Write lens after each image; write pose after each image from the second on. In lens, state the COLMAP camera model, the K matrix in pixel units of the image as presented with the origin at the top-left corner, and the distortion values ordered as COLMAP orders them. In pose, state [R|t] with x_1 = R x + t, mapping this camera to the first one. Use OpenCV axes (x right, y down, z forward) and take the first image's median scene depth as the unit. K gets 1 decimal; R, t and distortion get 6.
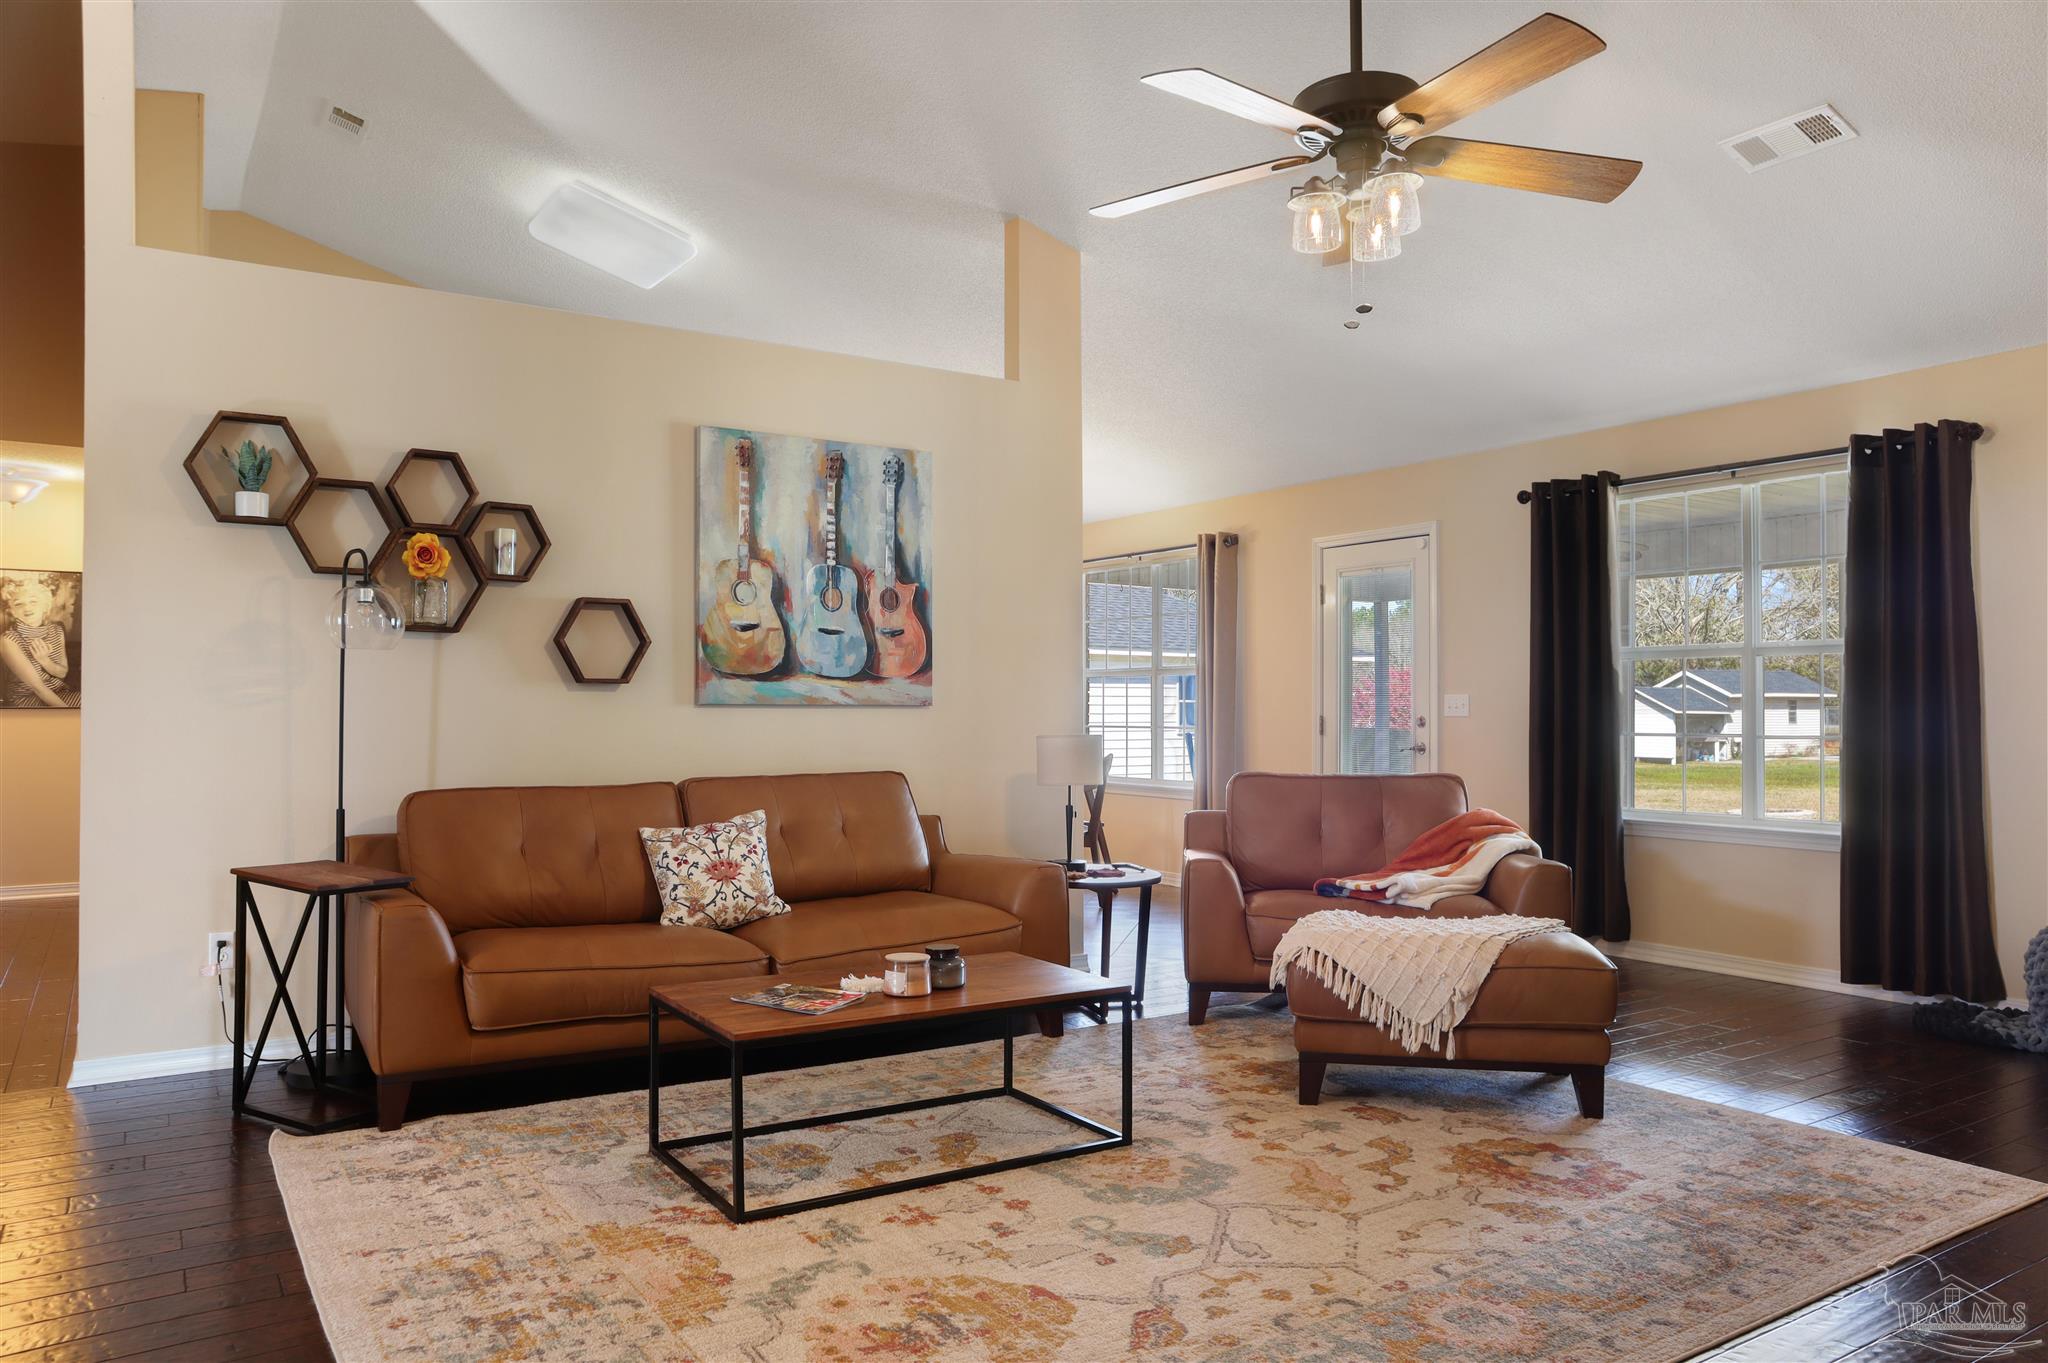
lens RADIAL K [[1414.8, 0, 1016.2], [0, 1414.8, 682.7], [0, 0, 1]] dist [-0.026347, 0.004555]
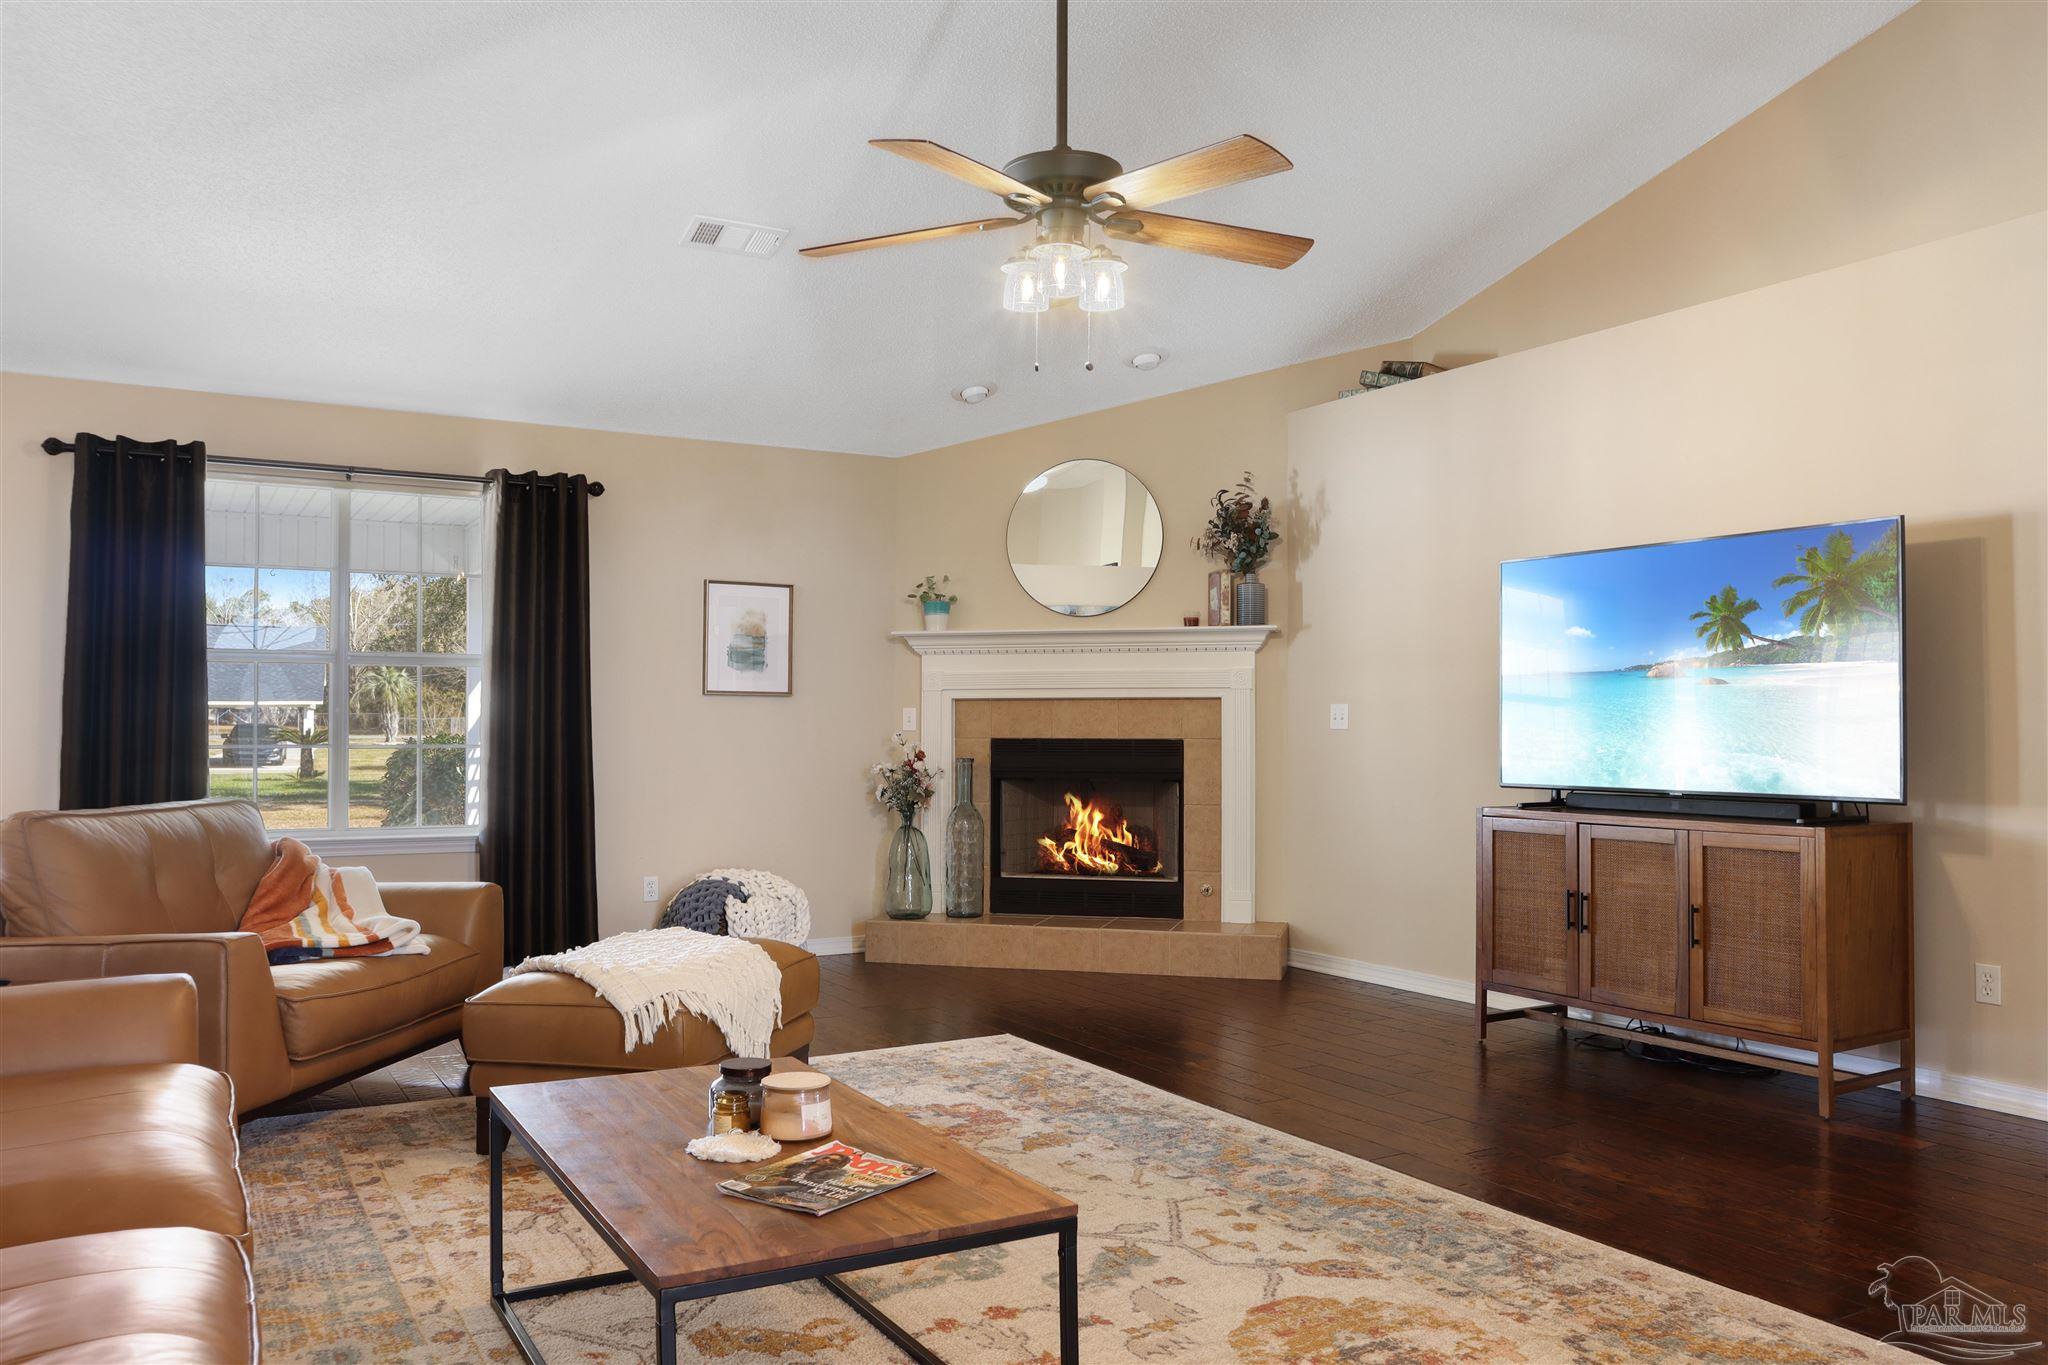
lens RADIAL K [[1414.8, 0, 1016.0], [0, 1414.8, 692.6], [0, 0, 1]] dist [-0.026347, 0.004555]
pose [[0.080277, 0.022793, 0.996512, -0.868424], [-0.017172, 0.999622, -0.021480, 0.025891], [-0.996625, -0.015388, 0.080638, 0.974911]]
